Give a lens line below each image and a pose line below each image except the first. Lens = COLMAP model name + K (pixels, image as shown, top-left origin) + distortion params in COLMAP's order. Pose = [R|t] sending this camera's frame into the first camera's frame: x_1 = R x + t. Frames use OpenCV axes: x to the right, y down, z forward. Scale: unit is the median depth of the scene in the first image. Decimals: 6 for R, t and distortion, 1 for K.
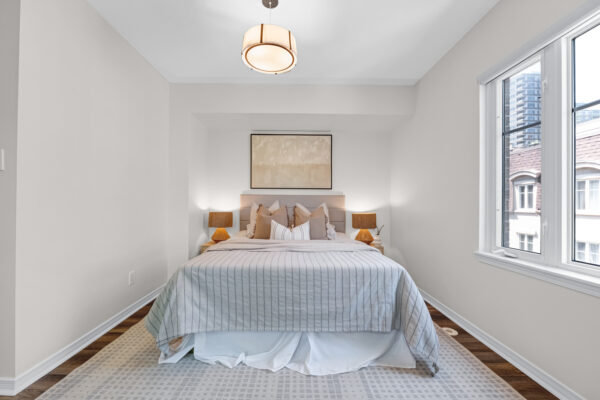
lens RADIAL K [[247.9, 0, 297.7], [0, 247.9, 202.5], [0, 0, 1]] dist [-0.014493, 0.001230]
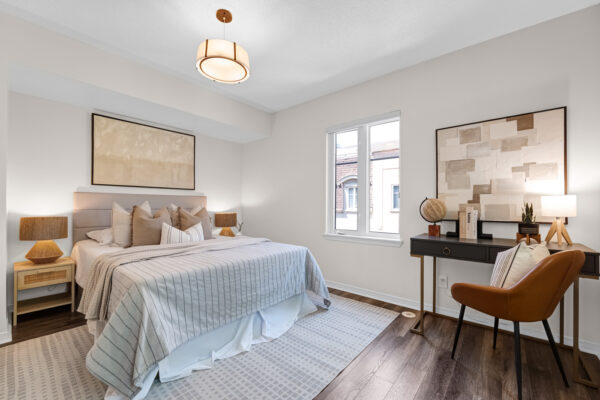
lens RADIAL K [[247.9, 0, 296.6], [0, 247.9, 201.1], [0, 0, 1]] dist [-0.014493, 0.001230]
pose [[0.657363, 0.006527, 0.753546, -0.761612], [-0.003519, 0.999978, -0.005592, -0.009149], [-0.753566, 0.001024, 0.657371, 0.062601]]
